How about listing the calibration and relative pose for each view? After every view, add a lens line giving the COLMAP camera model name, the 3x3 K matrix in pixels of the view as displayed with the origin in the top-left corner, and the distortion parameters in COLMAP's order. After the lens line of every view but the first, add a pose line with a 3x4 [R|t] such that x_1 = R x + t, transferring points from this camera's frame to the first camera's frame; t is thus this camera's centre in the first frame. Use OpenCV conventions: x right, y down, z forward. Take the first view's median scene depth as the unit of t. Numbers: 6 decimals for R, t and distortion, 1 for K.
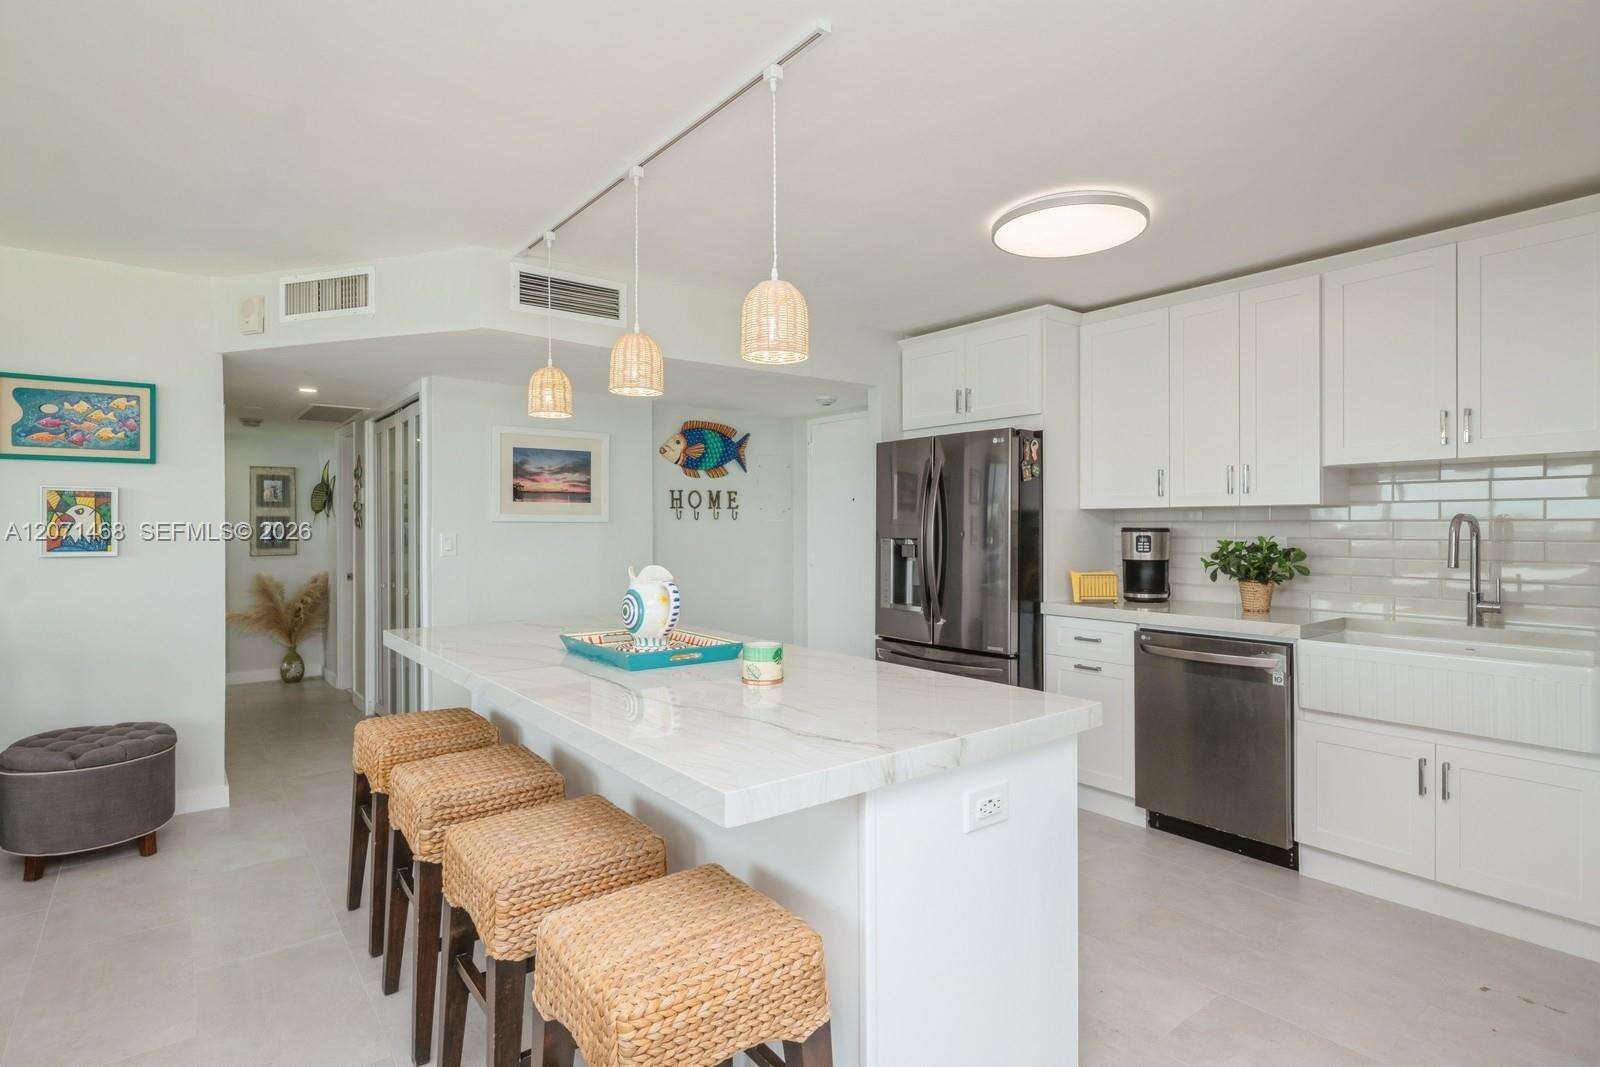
lens RADIAL K [[814.9, 0, 804.2], [0, 814.9, 529.1], [0, 0, 1]] dist [0.001807, -0.001189]
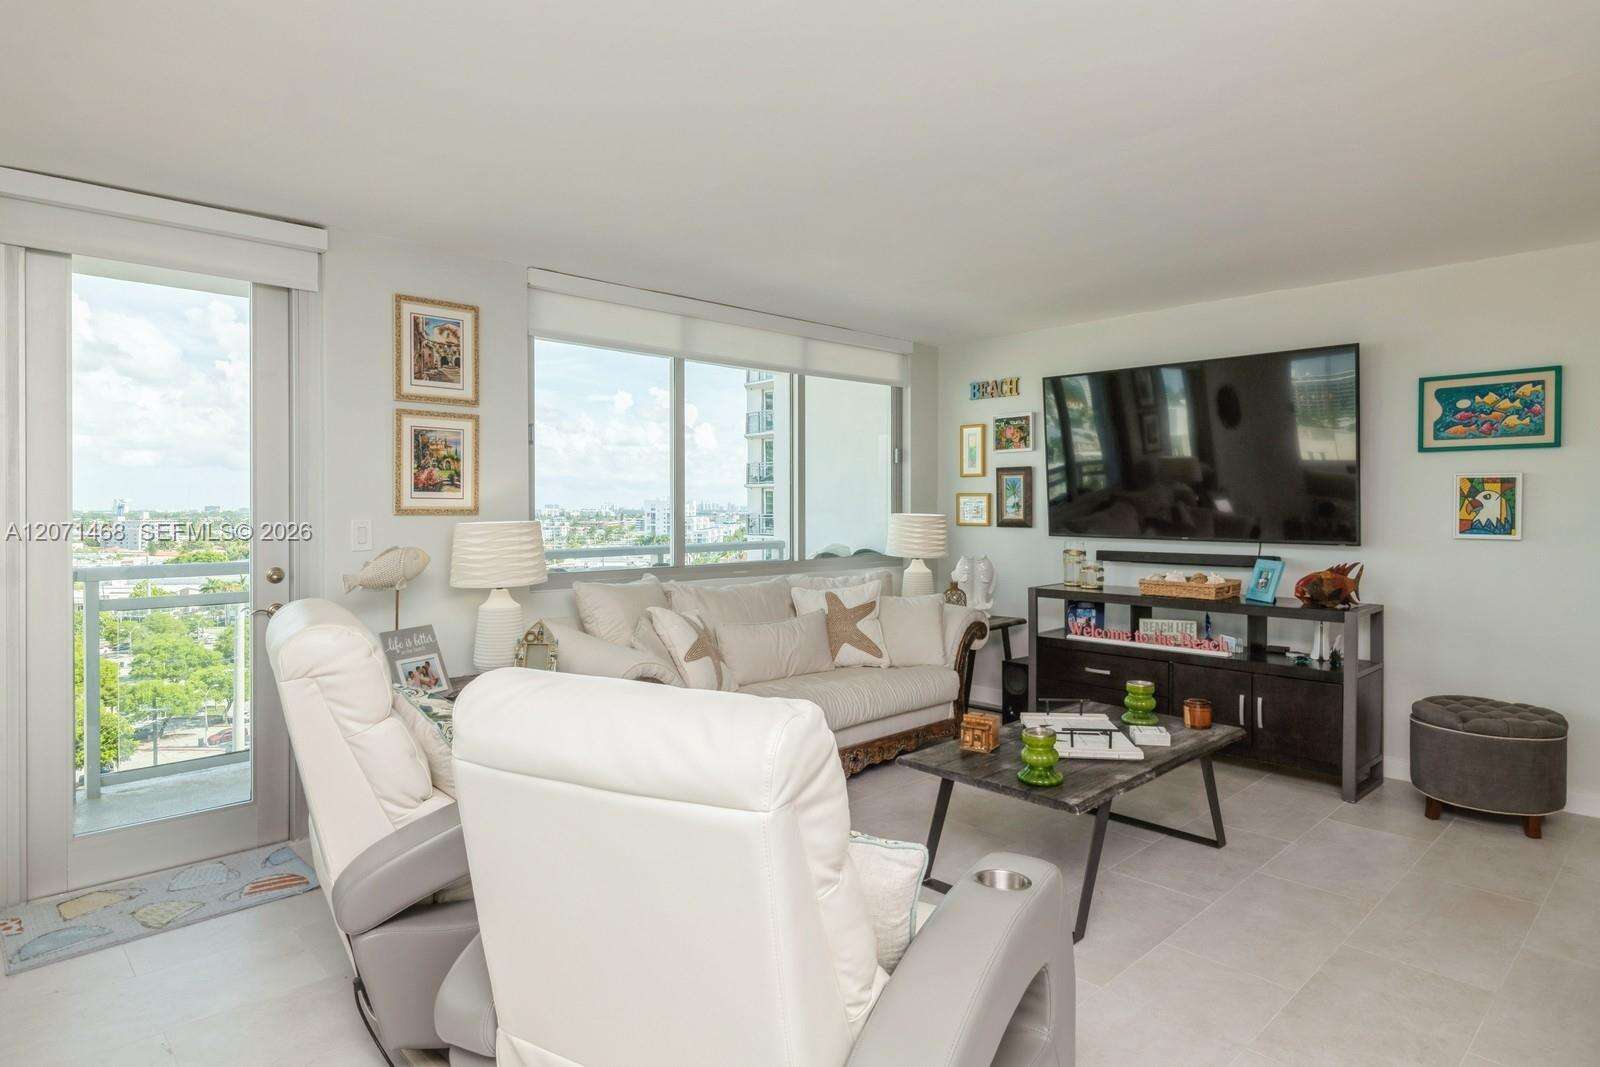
lens RADIAL K [[913.7, 0, 801.1], [0, 913.7, 512.4], [0, 0, 1]] dist [0.005389, 0.000181]
pose [[0.101011, 0.007722, -0.994855, 0.208553], [-0.006635, 0.999953, 0.007088, -0.003600], [0.994863, 0.005885, 0.101058, -0.015122]]
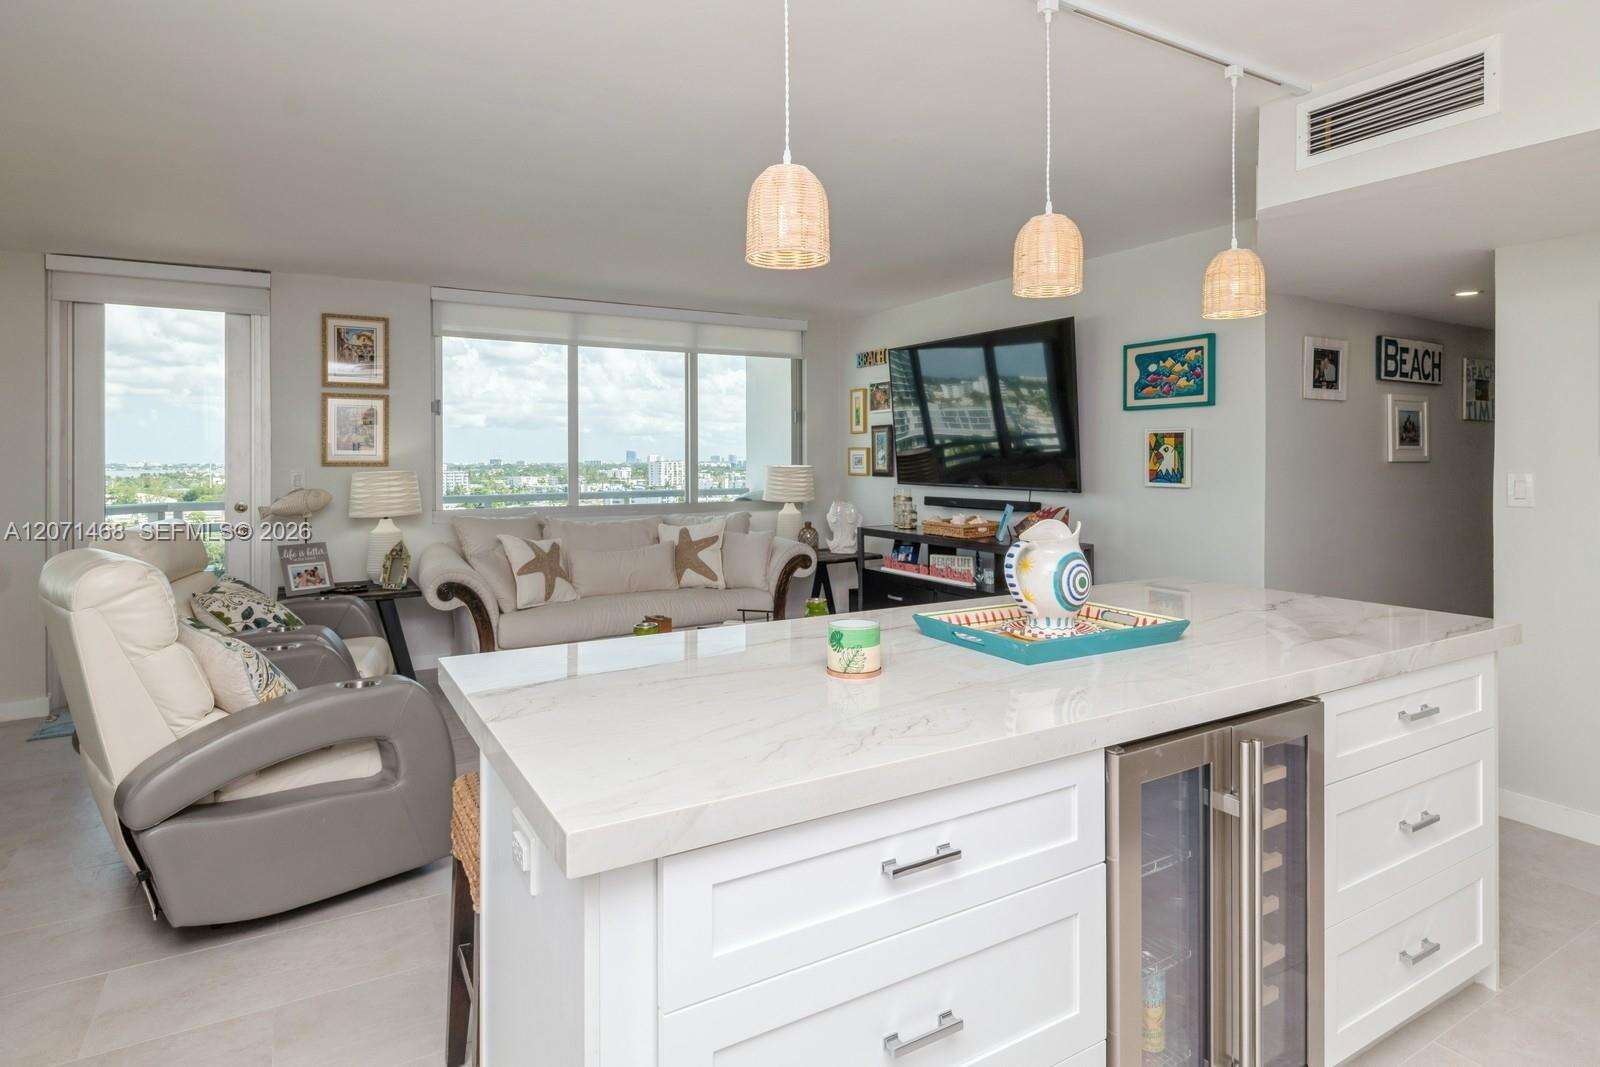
lens RADIAL K [[869.8, 0, 806.8], [0, 869.8, 457.7], [0, 0, 1]] dist [0.003686, -0.000853]
pose [[-0.129225, 0.000535, -0.991615, 0.444598], [-0.003321, 0.999994, 0.000972, -0.008984], [0.991610, 0.003419, -0.129222, 0.617539]]
